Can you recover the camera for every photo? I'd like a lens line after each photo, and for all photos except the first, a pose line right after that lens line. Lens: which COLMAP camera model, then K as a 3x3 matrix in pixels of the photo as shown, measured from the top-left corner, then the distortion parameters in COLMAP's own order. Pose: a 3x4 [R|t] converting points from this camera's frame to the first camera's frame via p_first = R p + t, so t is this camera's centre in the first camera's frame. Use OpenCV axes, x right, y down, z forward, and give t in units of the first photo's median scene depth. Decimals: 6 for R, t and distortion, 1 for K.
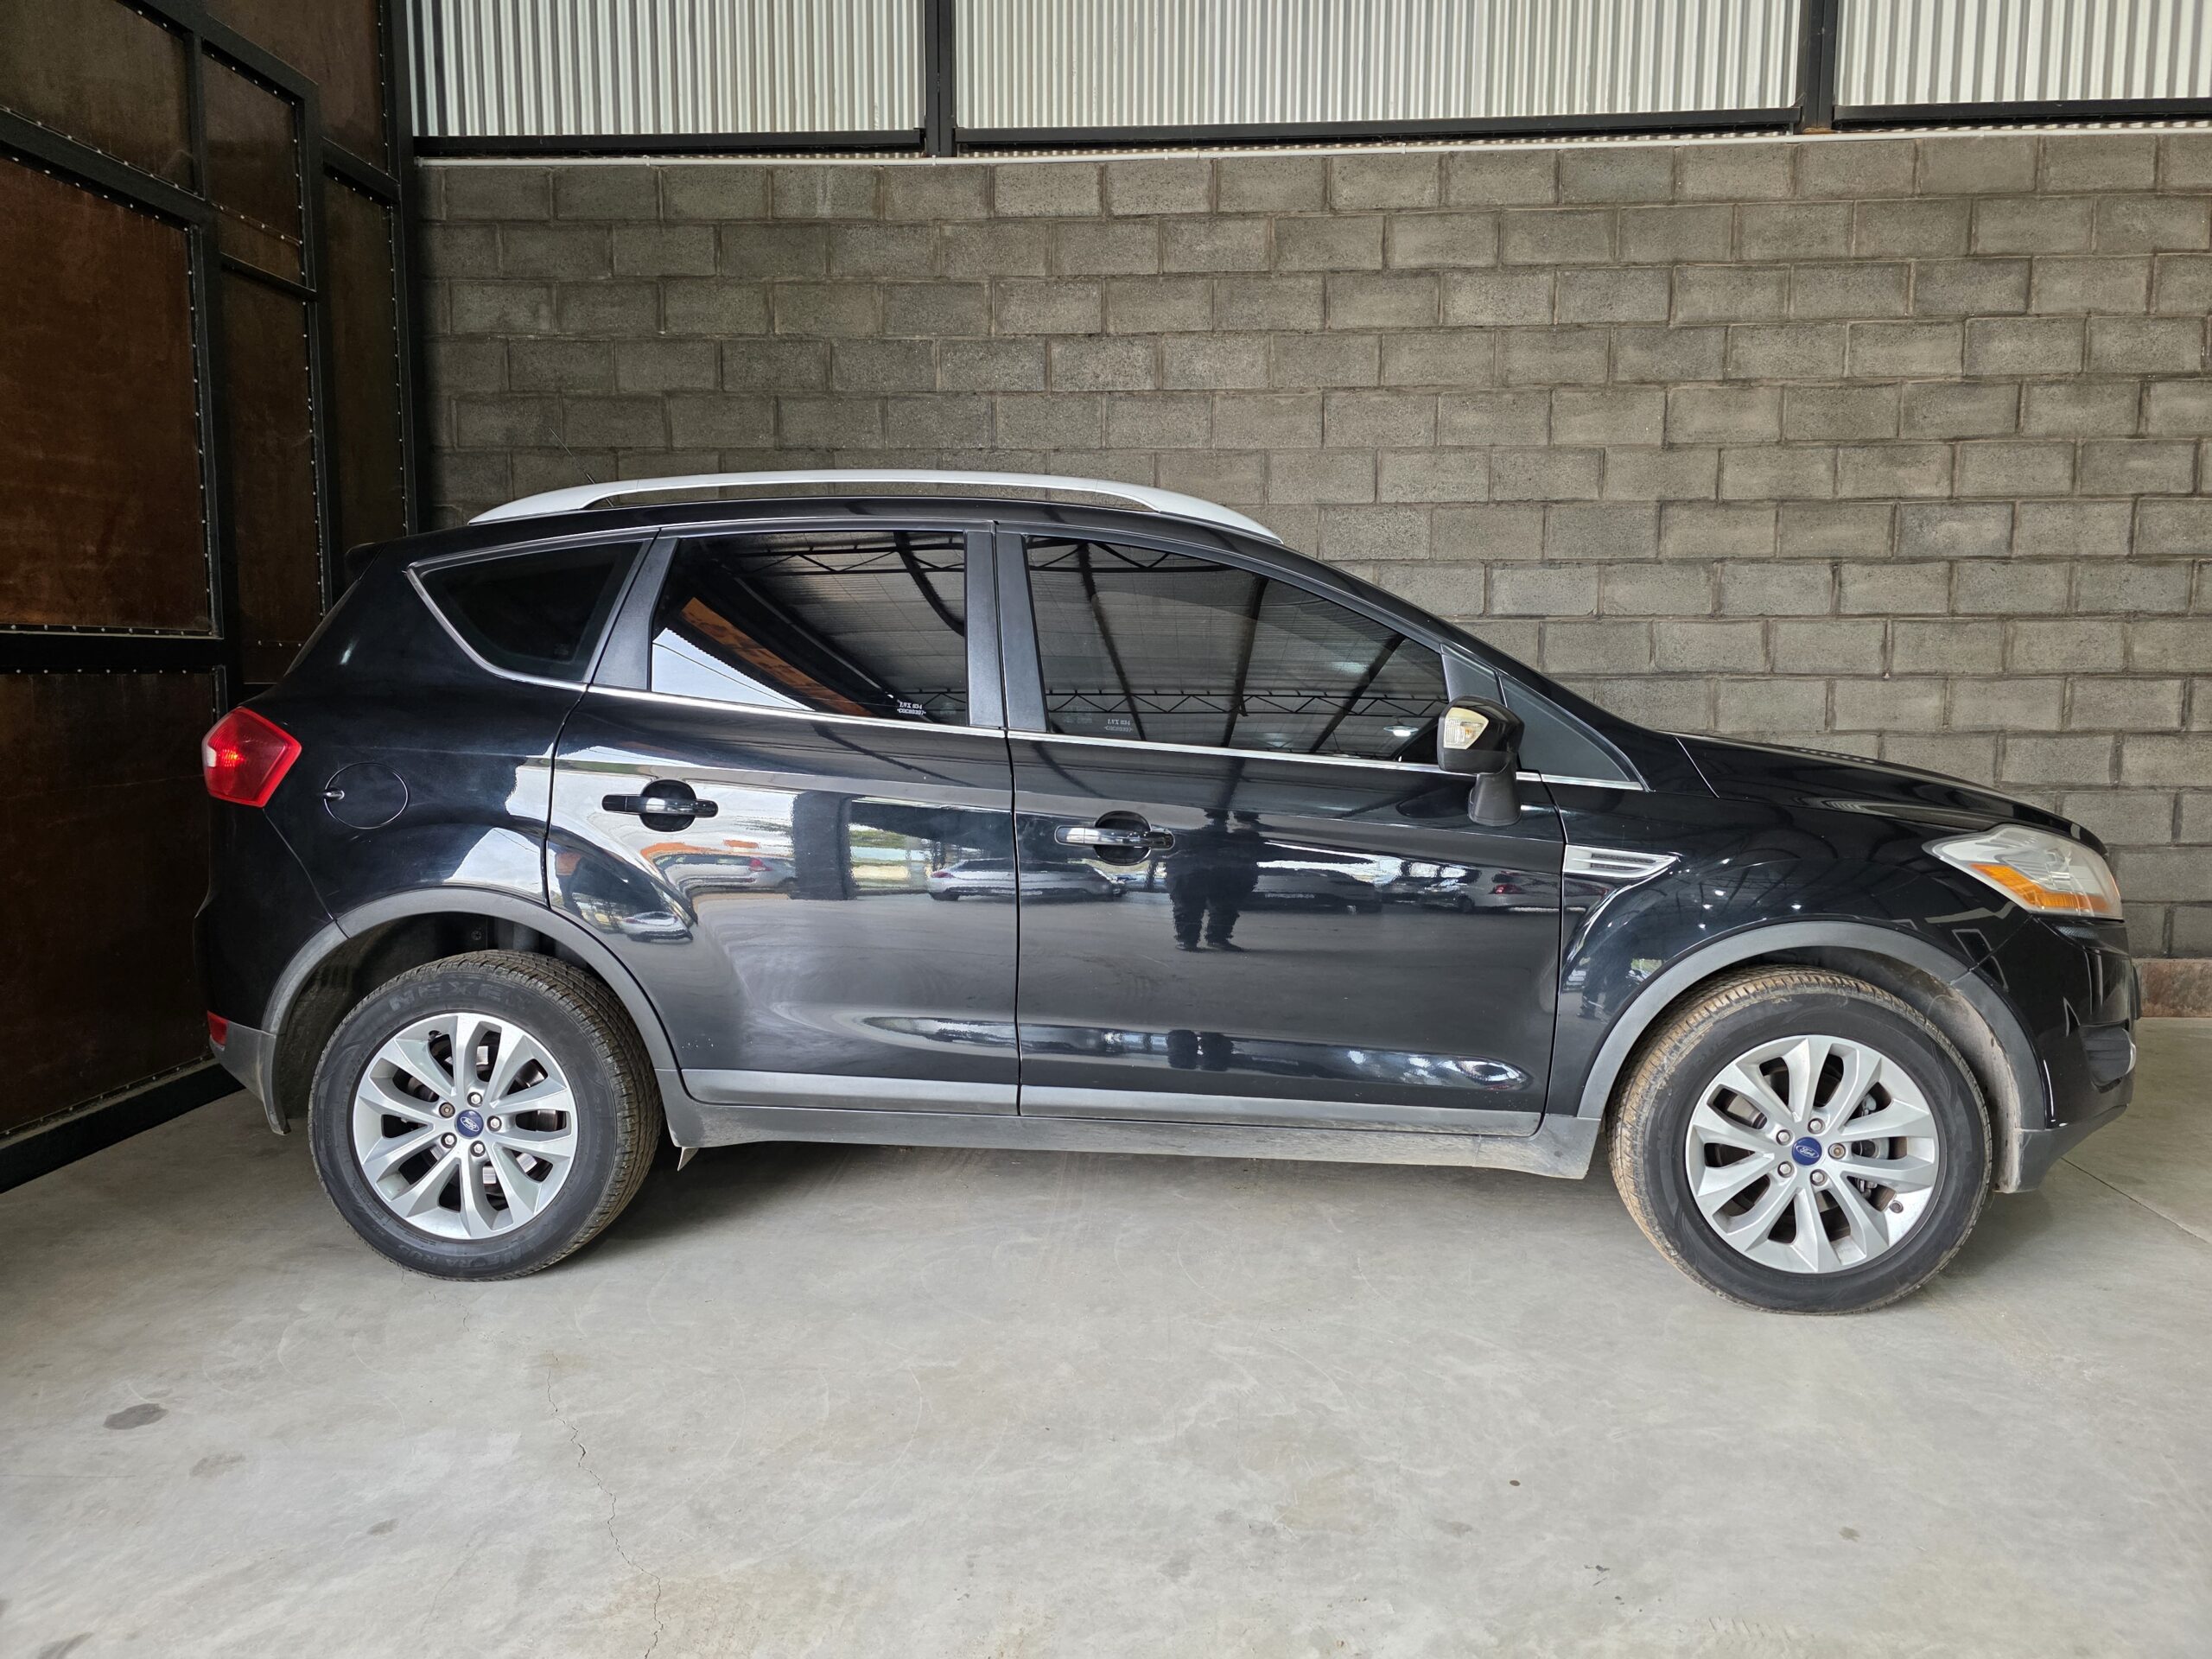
lens RADIAL K [[1466.6, 0, 1113.1], [0, 1466.6, 823.4], [0, 0, 1]] dist [0.063598, -0.060914]
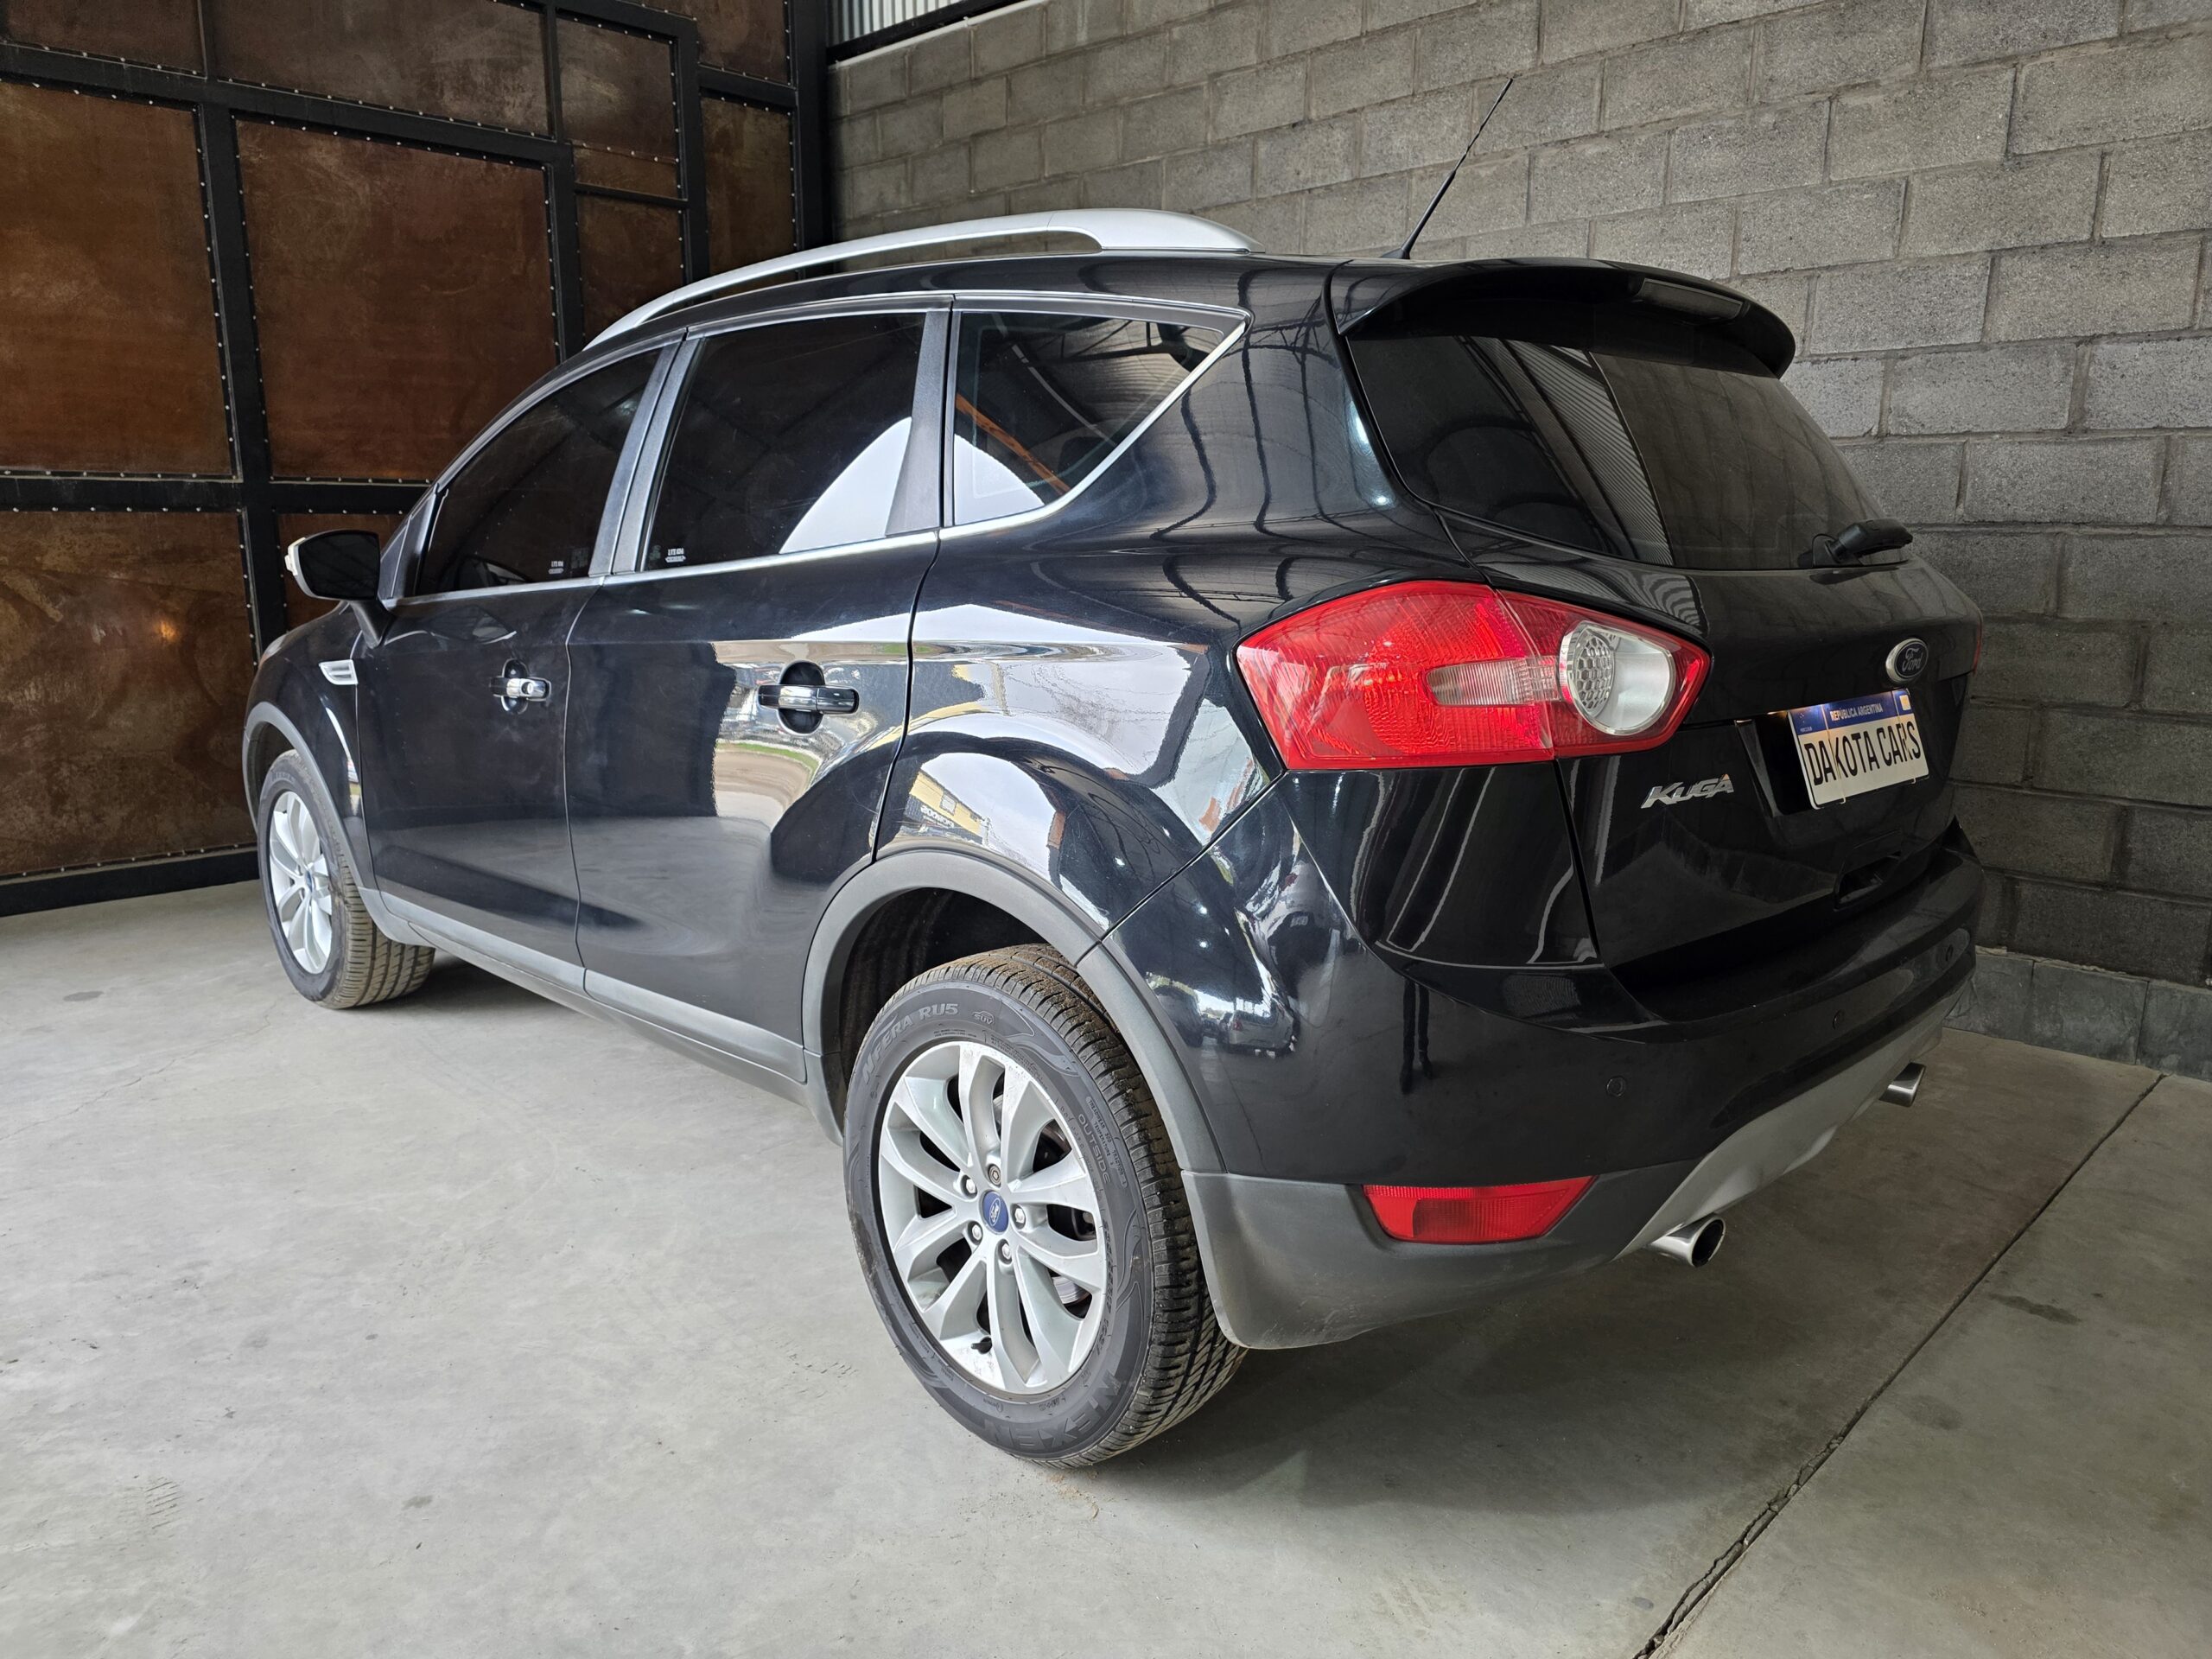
lens RADIAL K [[1474.6, 0, 1105.9], [0, 1474.6, 820.0], [0, 0, 1]] dist [0.054814, -0.051522]
pose [[0.752477, 0.136275, -0.644366, 0.530897], [-0.073527, 0.989626, 0.123430, -0.025506], [0.654501, -0.045500, 0.754691, 0.248617]]
